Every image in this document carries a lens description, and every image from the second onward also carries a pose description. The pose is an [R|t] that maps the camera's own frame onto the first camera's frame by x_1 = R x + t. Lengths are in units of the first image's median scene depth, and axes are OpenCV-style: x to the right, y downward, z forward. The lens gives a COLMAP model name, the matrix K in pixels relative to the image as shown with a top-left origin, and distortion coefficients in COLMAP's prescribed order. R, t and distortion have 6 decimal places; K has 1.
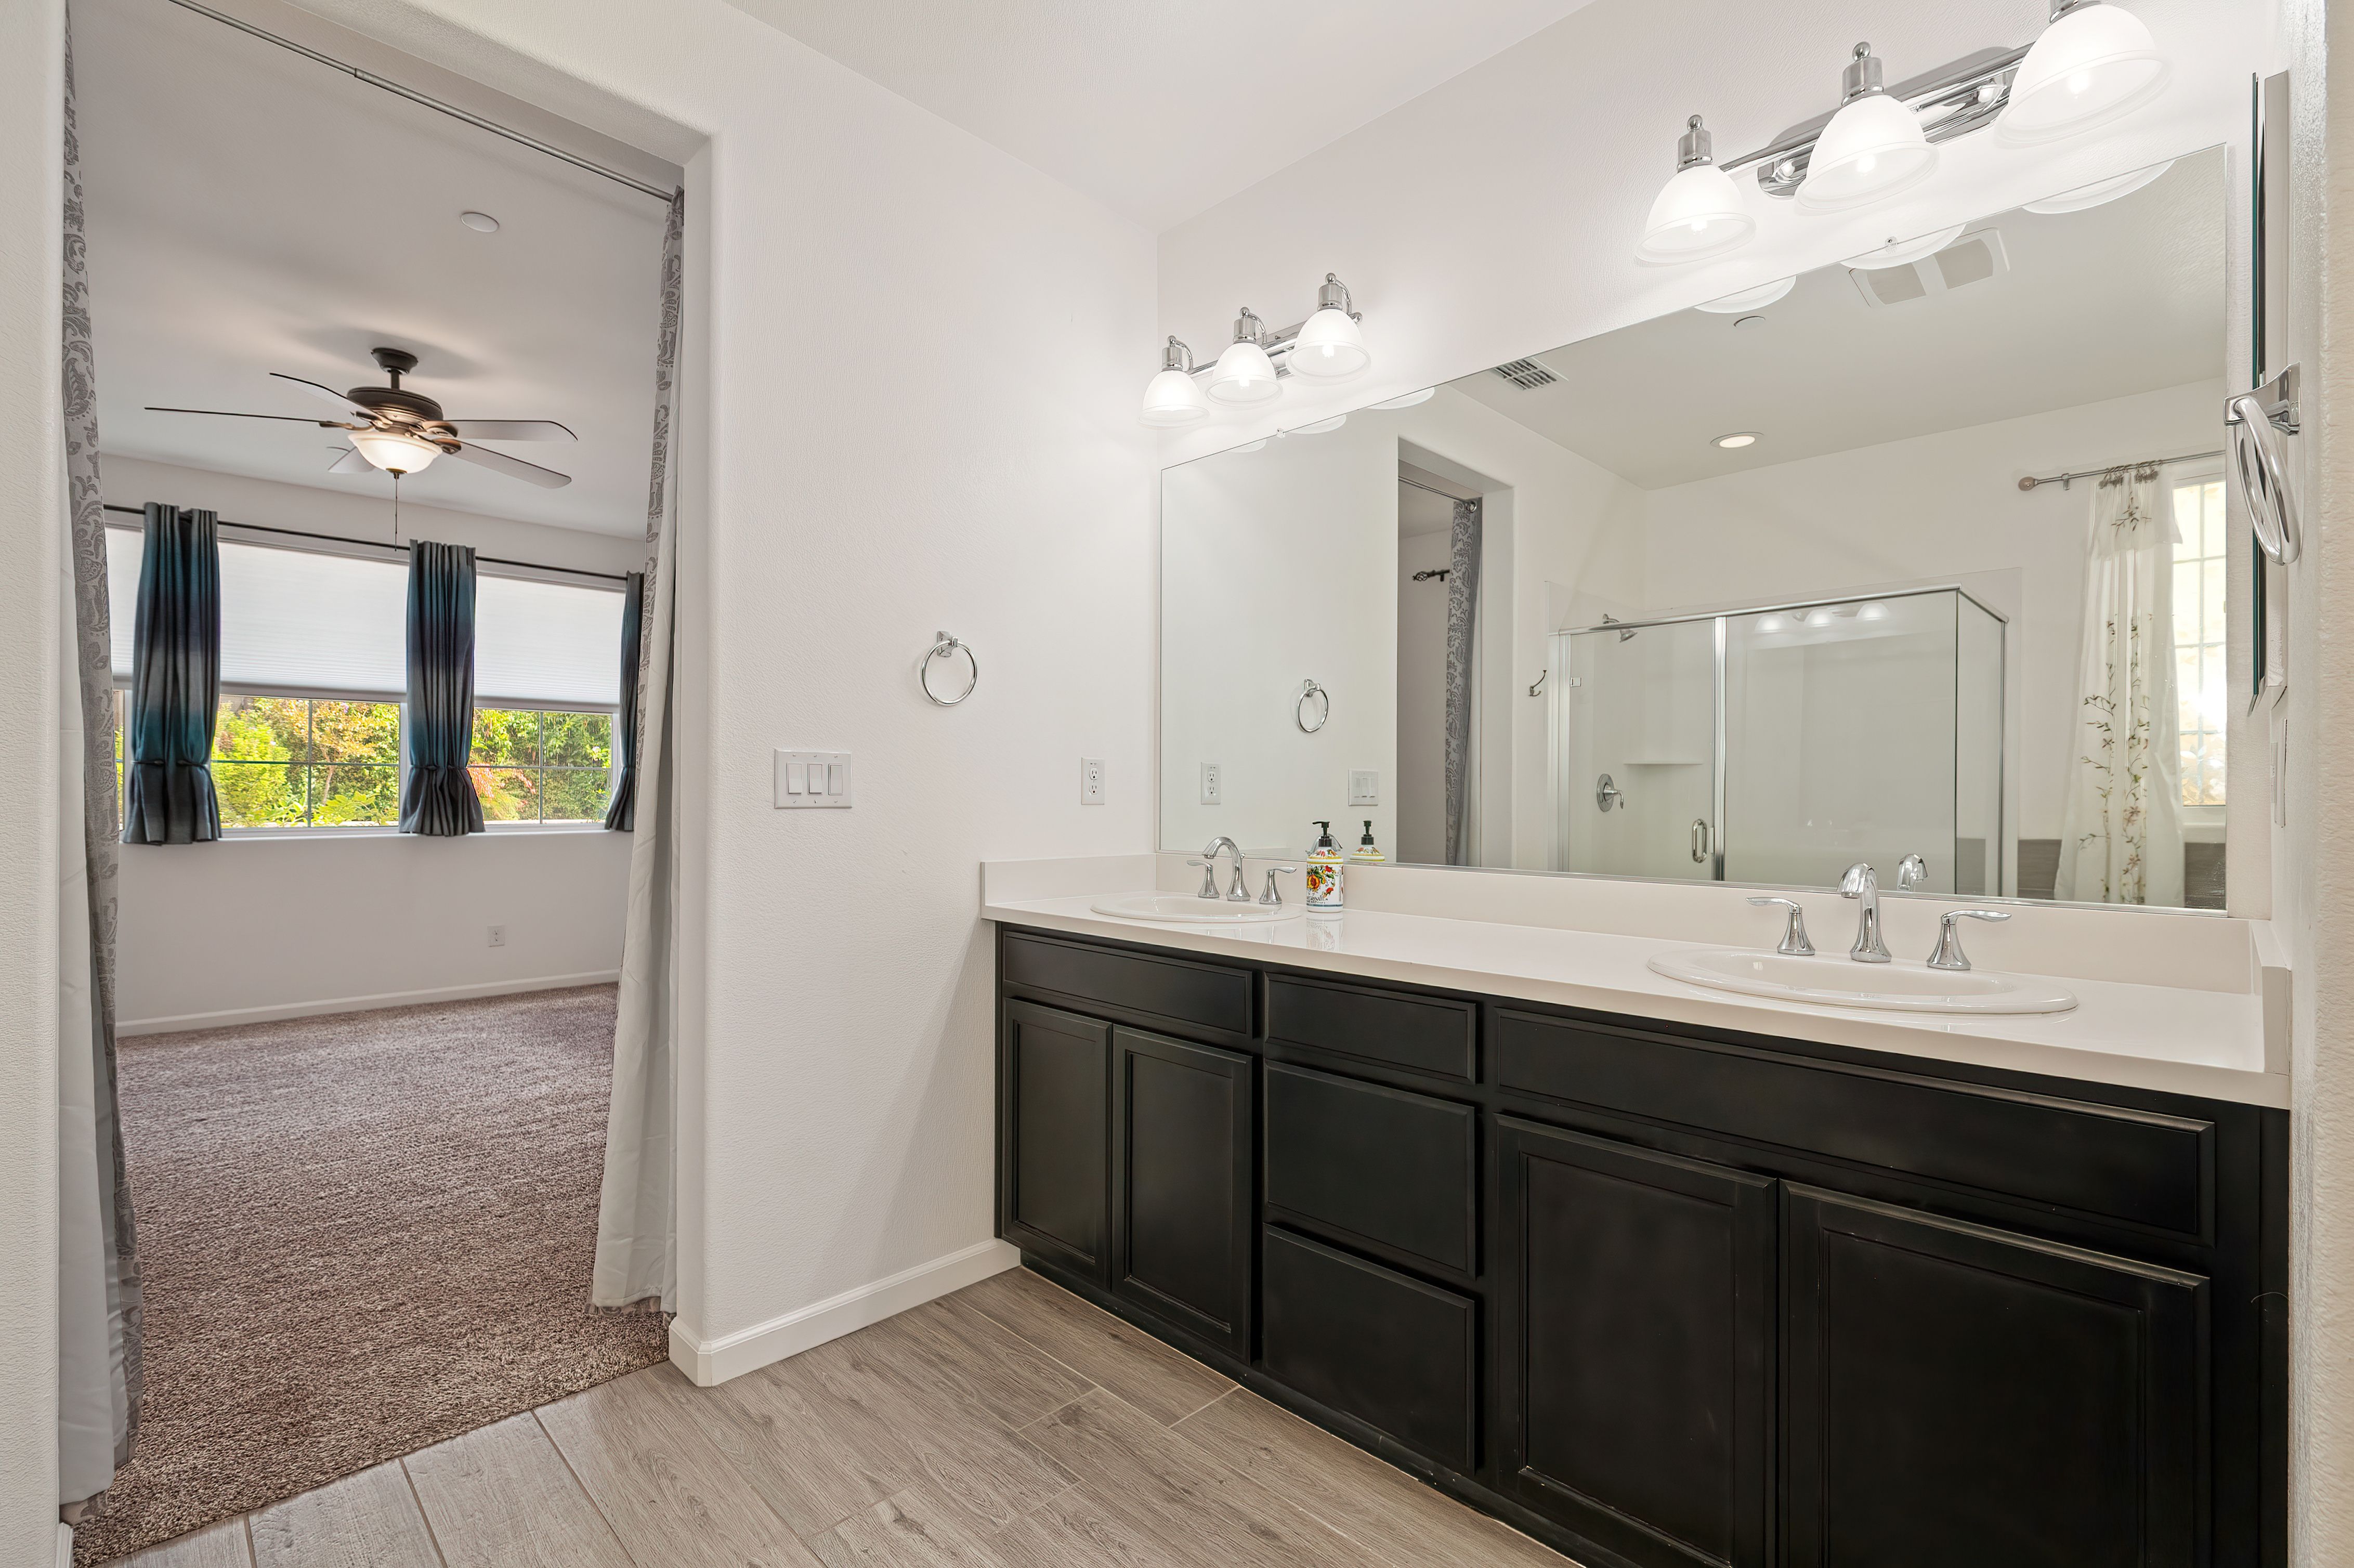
lens RADIAL K [[1056.6, 0, 1183.6], [0, 1056.6, 790.3], [0, 0, 1]] dist [-0.003369, 0.000237]
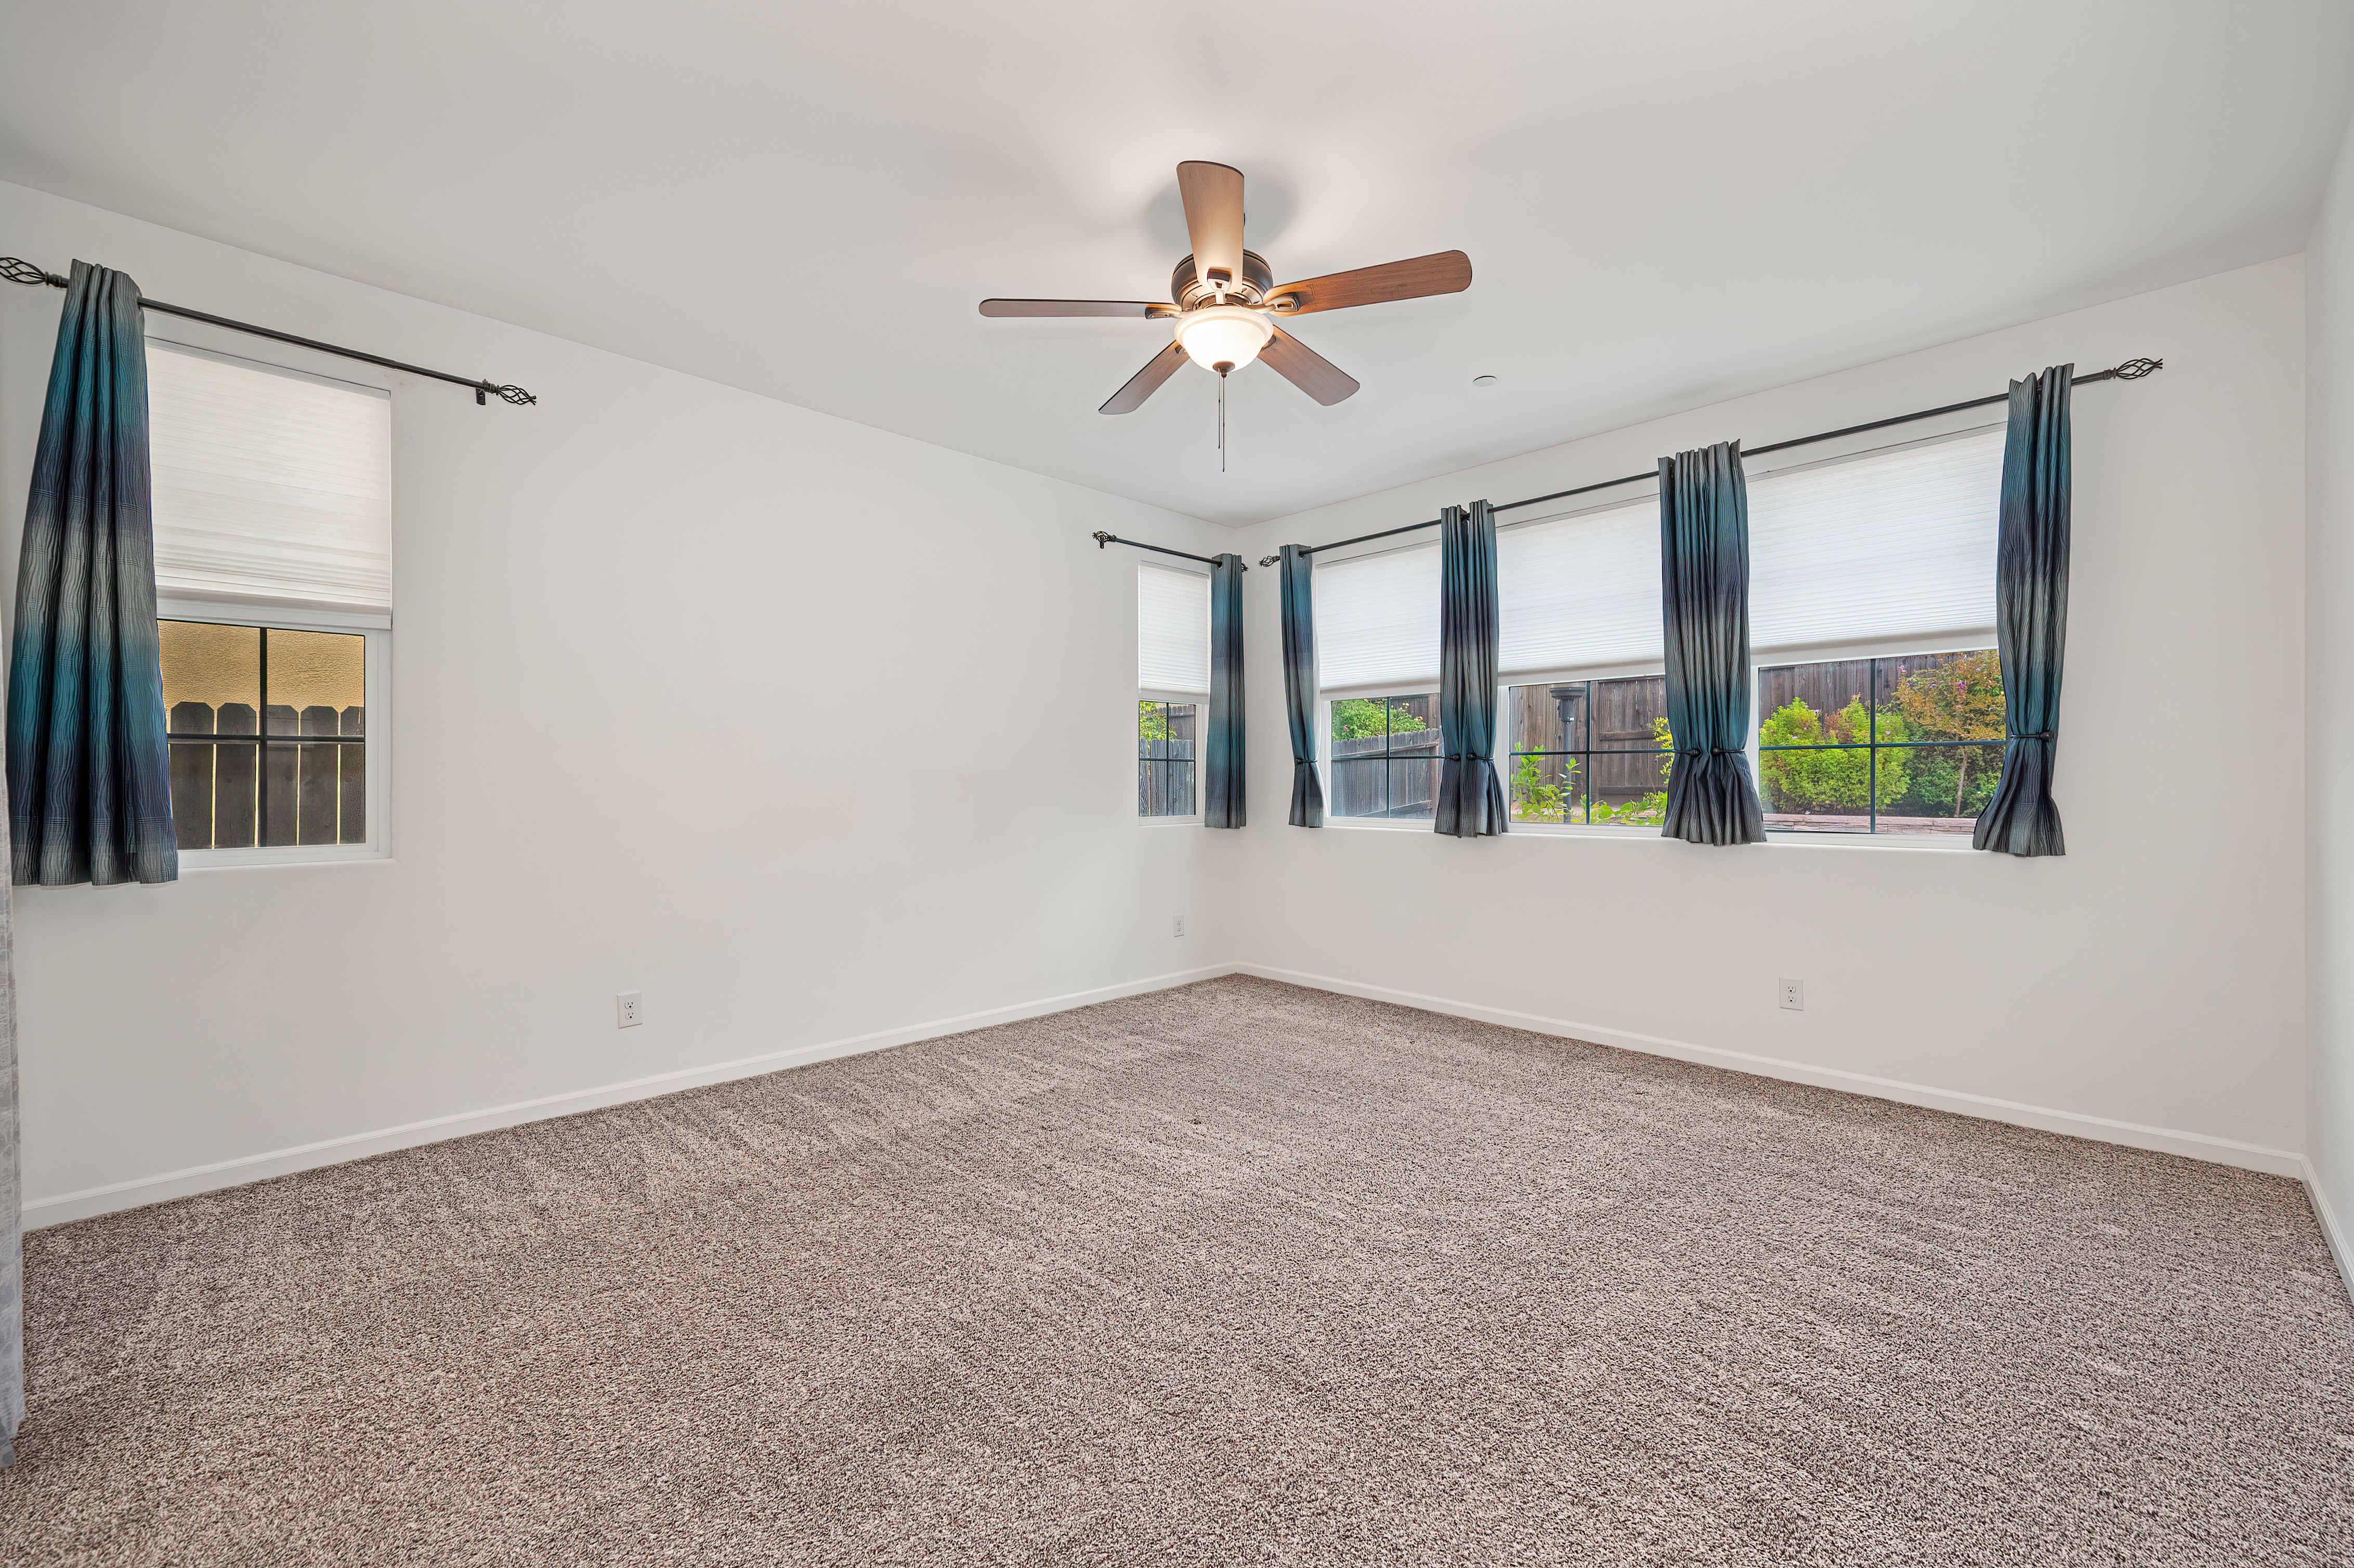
lens RADIAL K [[924.5, 0, 1191.2], [0, 924.5, 781.9], [0, 0, 1]] dist [0.001159, -0.000068]
pose [[-0.003479, -0.005126, -0.999981, -0.057180], [0.003419, 0.999981, -0.005138, 0.002139], [0.999988, -0.003437, -0.003461, 0.736289]]
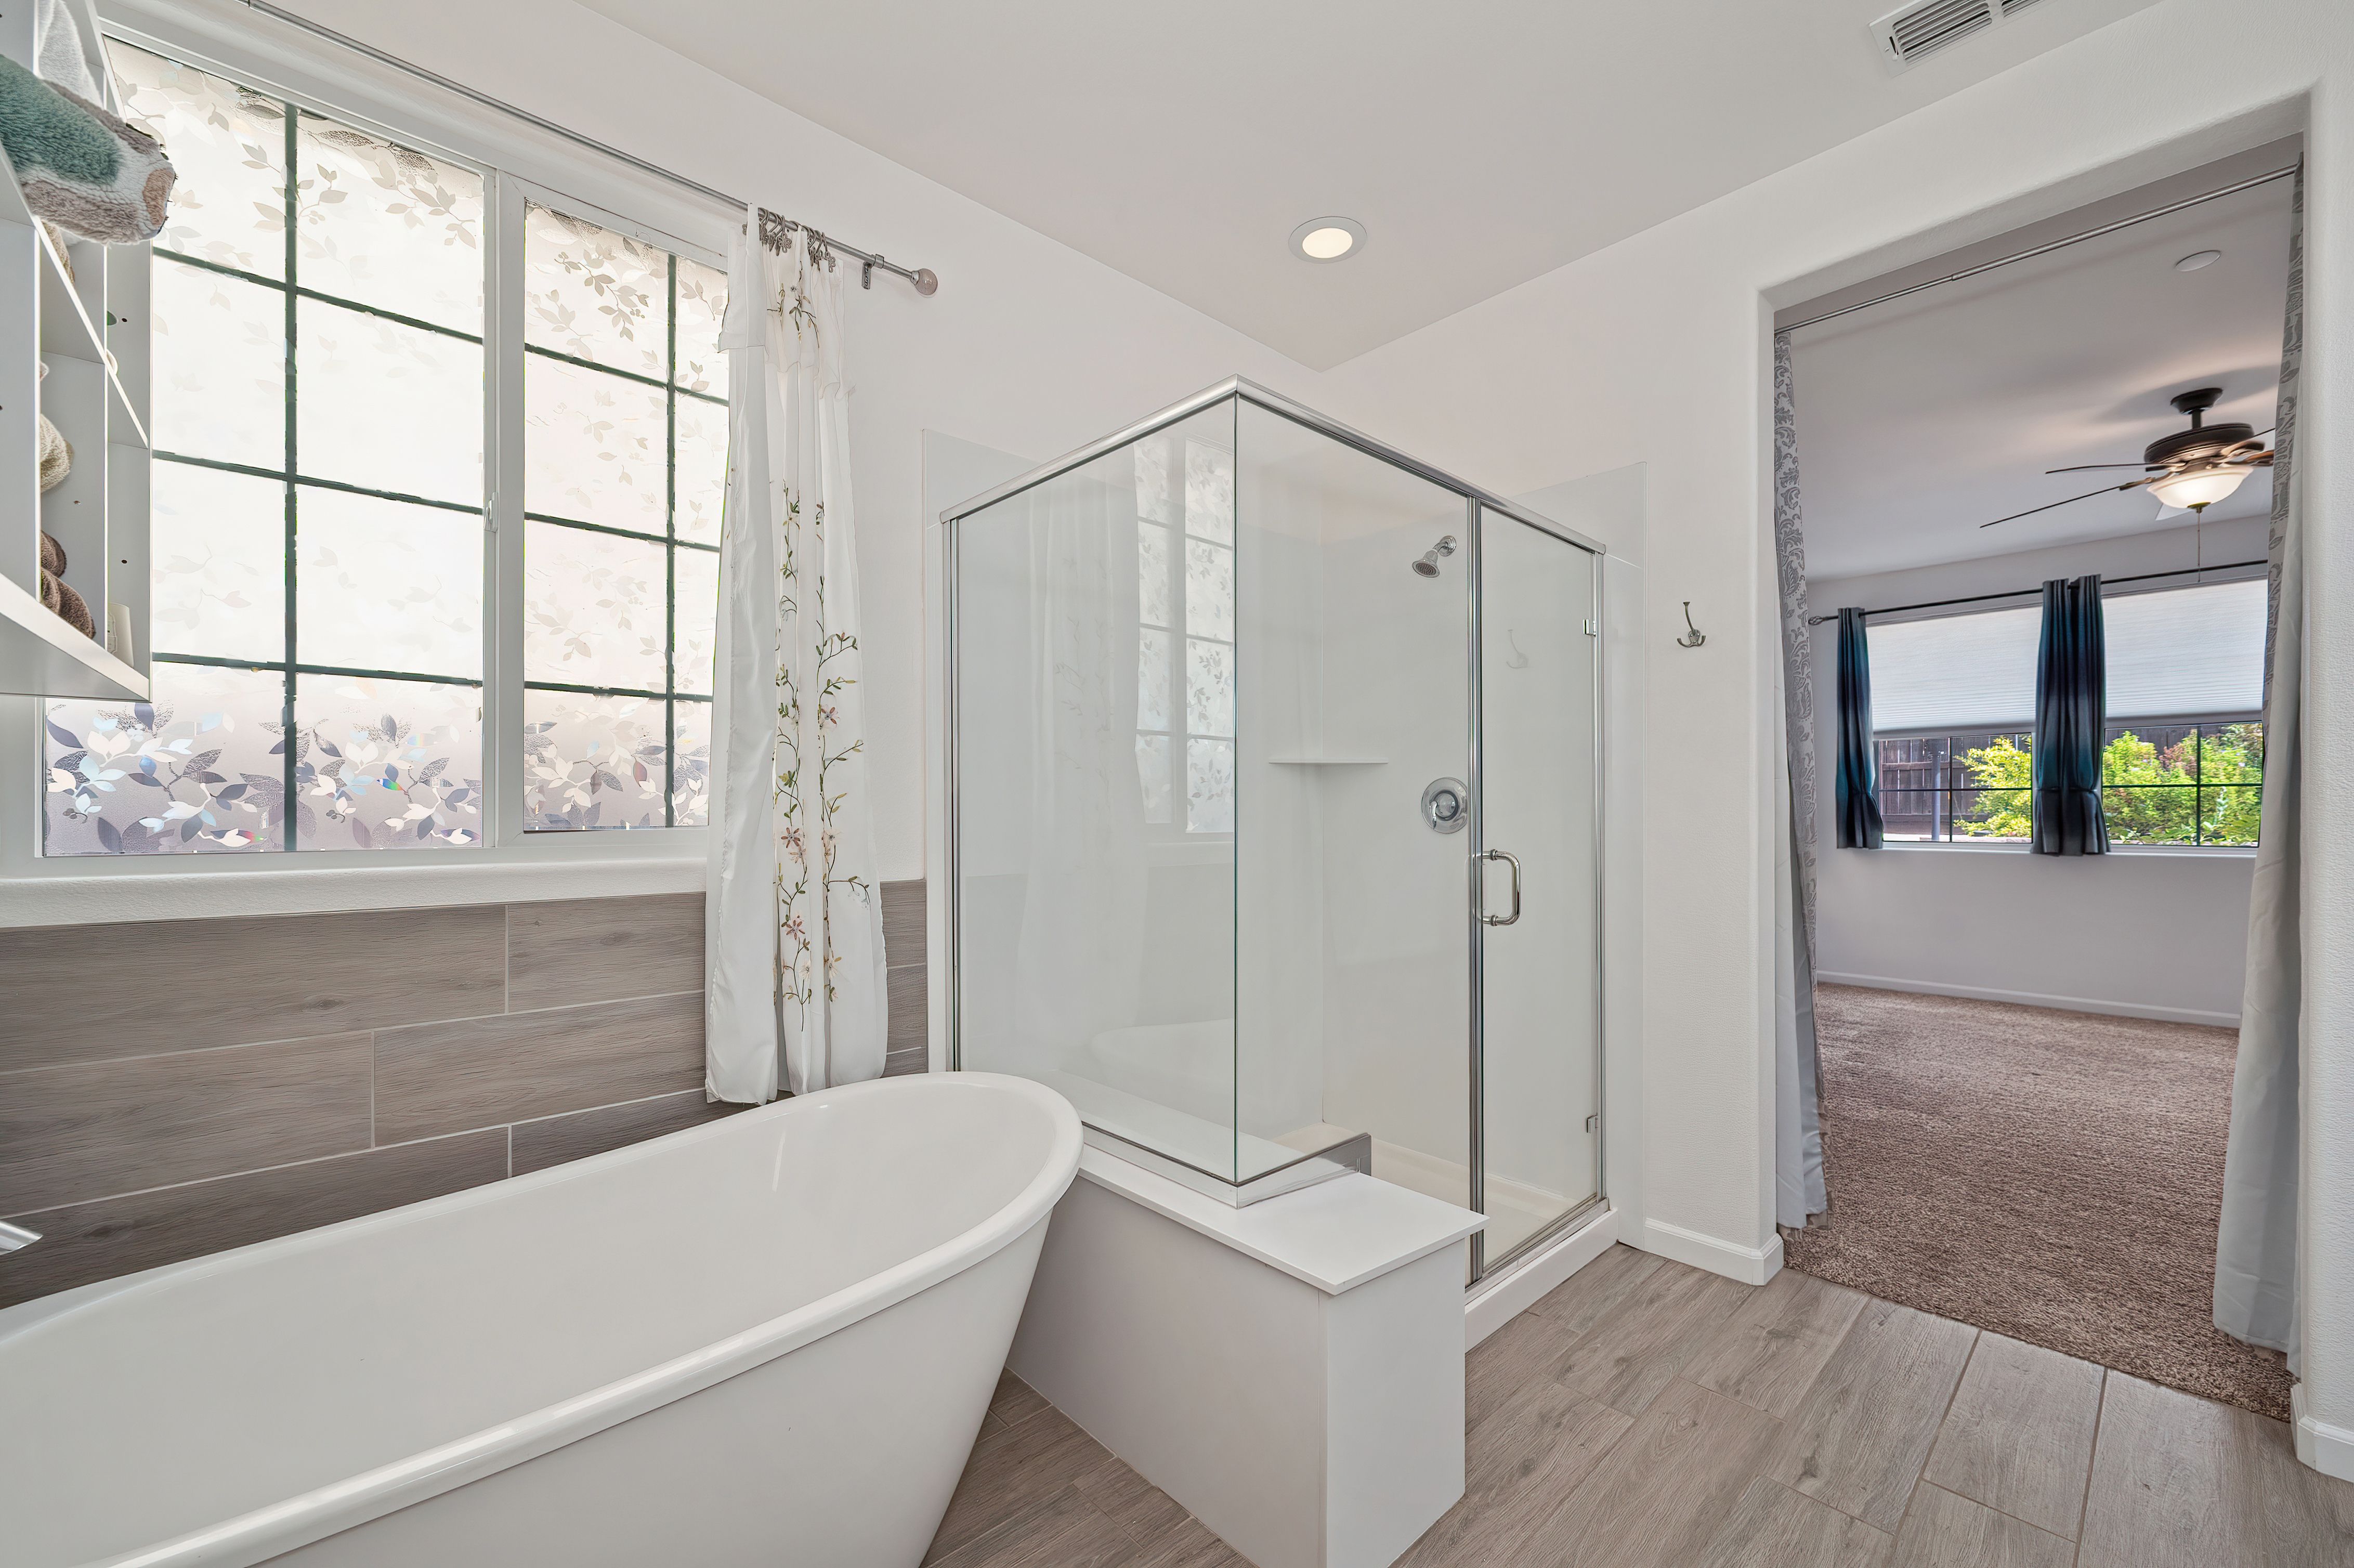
lens RADIAL K [[938.0, 0, 1197.0], [0, 938.0, 810.2], [0, 0, 1]] dist [-0.000627, -0.000195]
pose [[-0.033990, -0.003914, -0.999415, 0.161239], [0.002987, 0.999987, -0.004018, -0.000254], [0.999418, -0.003122, -0.033978, 0.029168]]
